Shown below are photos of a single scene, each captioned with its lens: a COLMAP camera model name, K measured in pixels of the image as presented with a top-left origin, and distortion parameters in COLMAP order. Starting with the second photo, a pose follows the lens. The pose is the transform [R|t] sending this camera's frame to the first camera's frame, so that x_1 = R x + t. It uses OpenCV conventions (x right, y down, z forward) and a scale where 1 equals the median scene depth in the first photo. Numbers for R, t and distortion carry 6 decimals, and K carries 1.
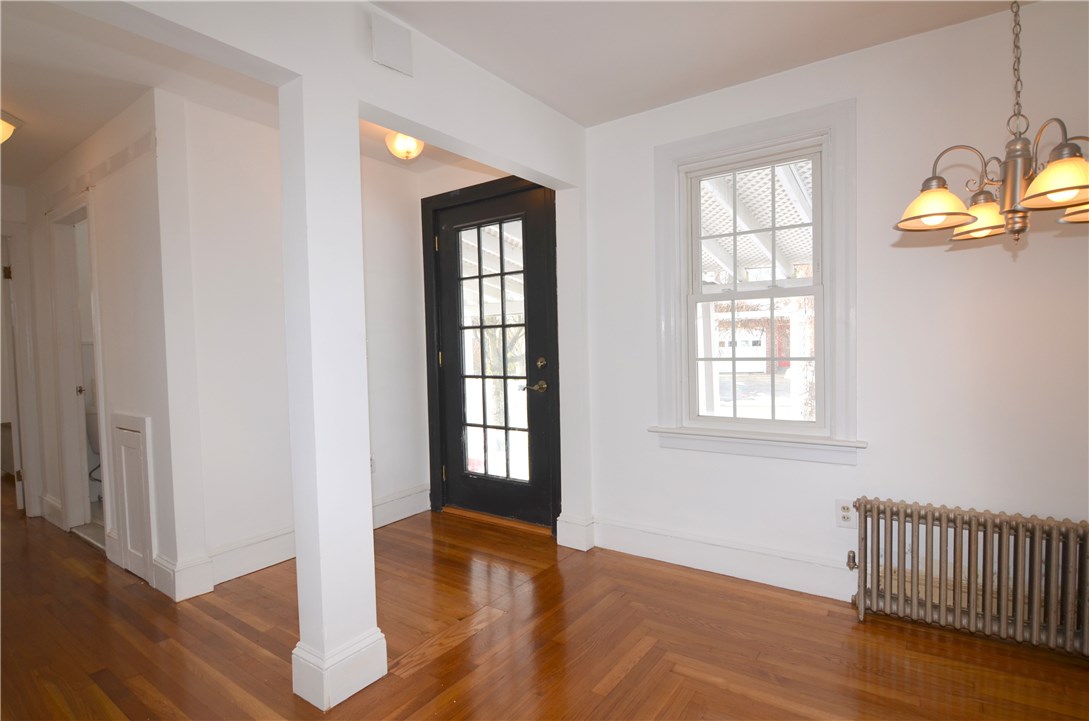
lens RADIAL K [[545.7, 0, 550.4], [0, 545.7, 364.9], [0, 0, 1]] dist [-0.023660, -0.000011]
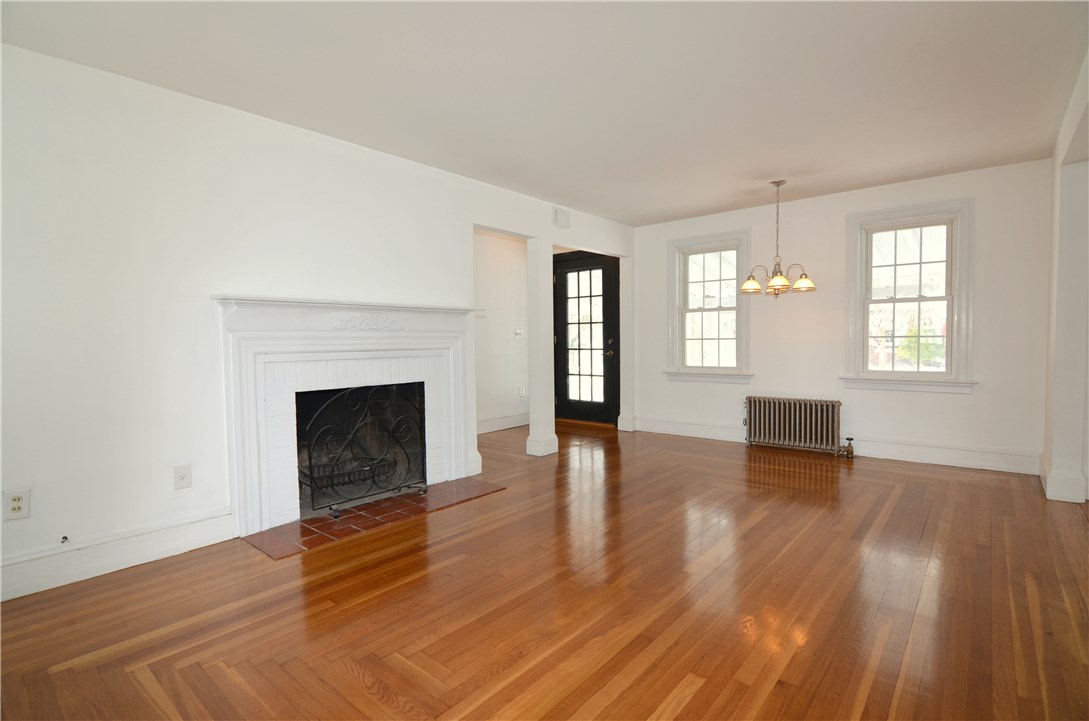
lens RADIAL K [[522.5, 0, 544.5], [0, 522.5, 363.7], [0, 0, 1]] dist [-0.000787, -0.010433]
pose [[0.994757, 0.015732, -0.101045, -0.064984], [-0.014685, 0.999831, 0.011094, 0.060426], [0.101203, -0.009552, 0.994820, -0.947047]]
